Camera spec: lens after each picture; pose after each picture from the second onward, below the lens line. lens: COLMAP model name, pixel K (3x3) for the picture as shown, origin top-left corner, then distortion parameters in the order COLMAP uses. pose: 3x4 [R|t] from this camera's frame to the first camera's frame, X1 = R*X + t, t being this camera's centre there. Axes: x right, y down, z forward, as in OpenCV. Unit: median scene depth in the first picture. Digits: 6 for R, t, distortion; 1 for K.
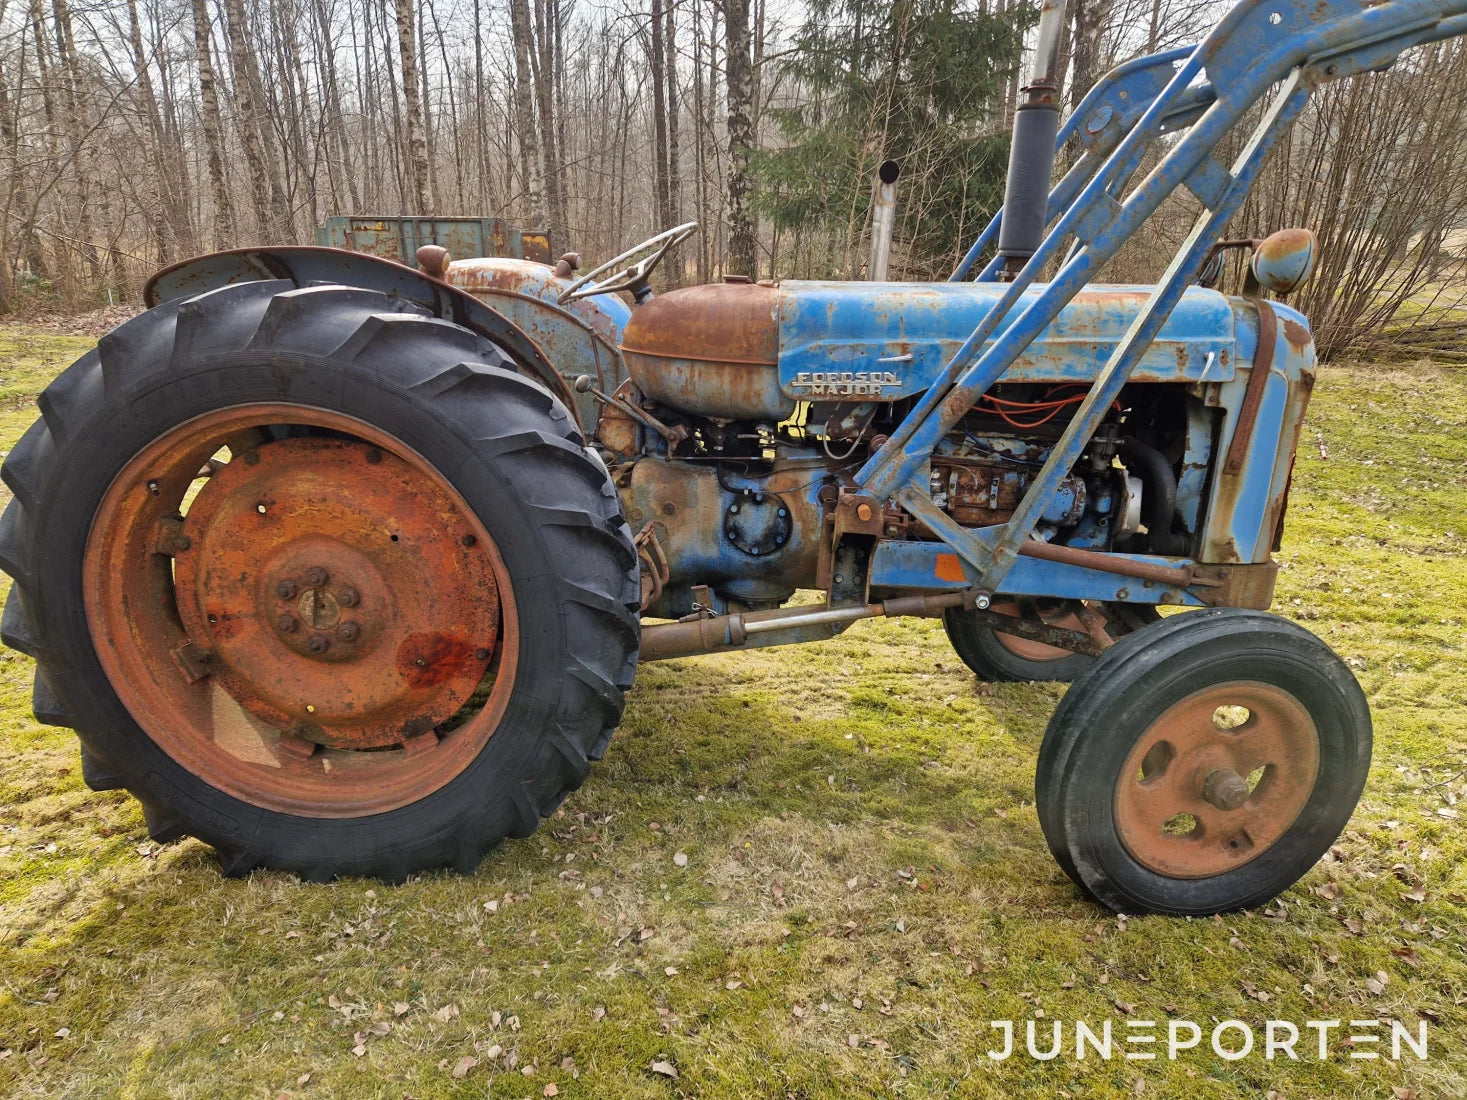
lens RADIAL K [[975.0, 0, 739.5], [0, 975.0, 536.0], [0, 0, 1]] dist [0.074077, -0.064836]
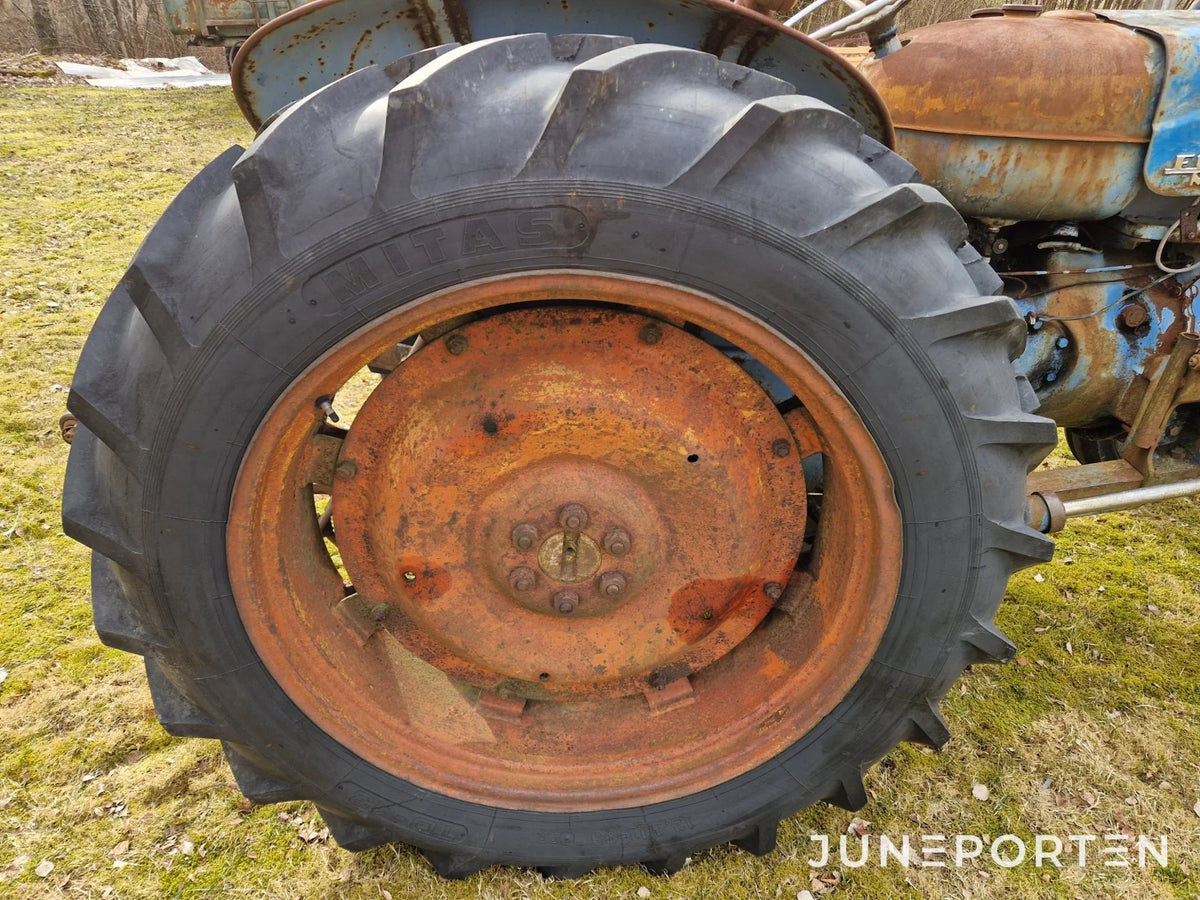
lens RADIAL K [[800.7, 0, 596.6], [0, 800.7, 447.1], [0, 0, 1]] dist [0.079326, -0.071160]
pose [[0.995356, -0.061789, 0.073809, -0.440542], [0.043166, 0.971878, 0.231494, -0.128601], [-0.086037, -0.227233, 0.970032, 0.469911]]
